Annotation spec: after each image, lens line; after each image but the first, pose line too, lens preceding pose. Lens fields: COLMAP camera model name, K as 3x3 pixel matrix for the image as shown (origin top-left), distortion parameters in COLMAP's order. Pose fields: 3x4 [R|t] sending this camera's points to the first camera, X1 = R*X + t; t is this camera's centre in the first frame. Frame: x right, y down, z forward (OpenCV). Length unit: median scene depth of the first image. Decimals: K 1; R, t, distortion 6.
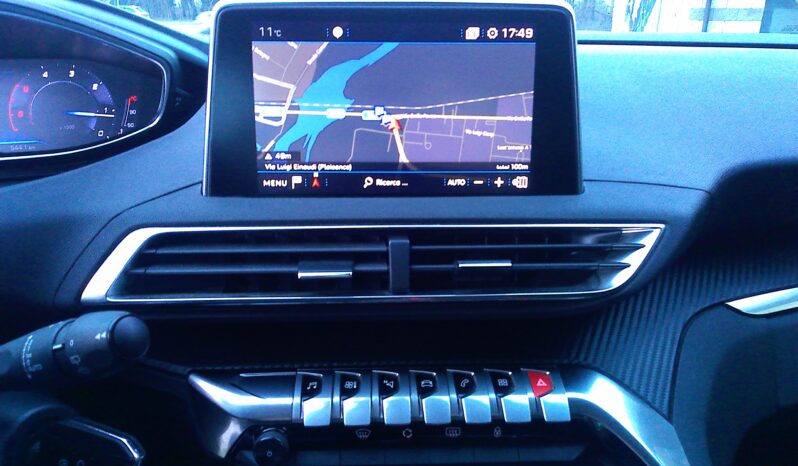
lens RADIAL K [[609.4, 0, 392.0], [0, 609.4, 233.8], [0, 0, 1]] dist [0.024649, -0.036977]
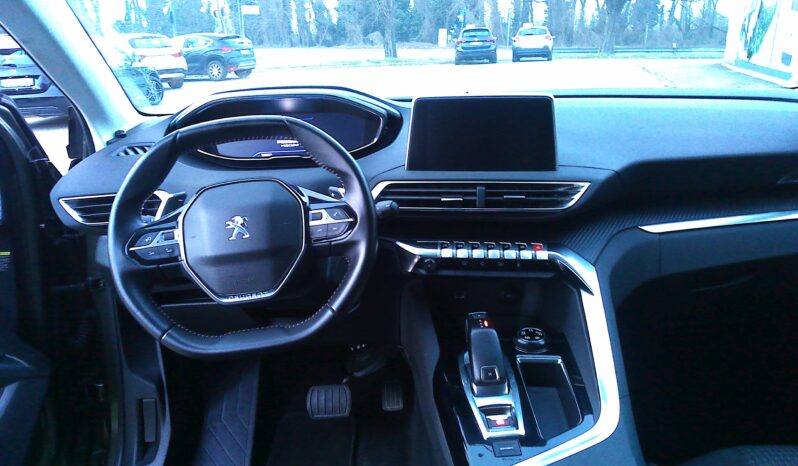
lens RADIAL K [[609.4, 0, 398.8], [0, 609.4, 238.0], [0, 0, 1]] dist [0.024649, -0.036977]
pose [[0.987224, 0.023650, -0.157573, 0.078239], [-0.027813, 0.999319, -0.024266, 0.287504], [0.156892, 0.028338, 0.987209, -1.536360]]
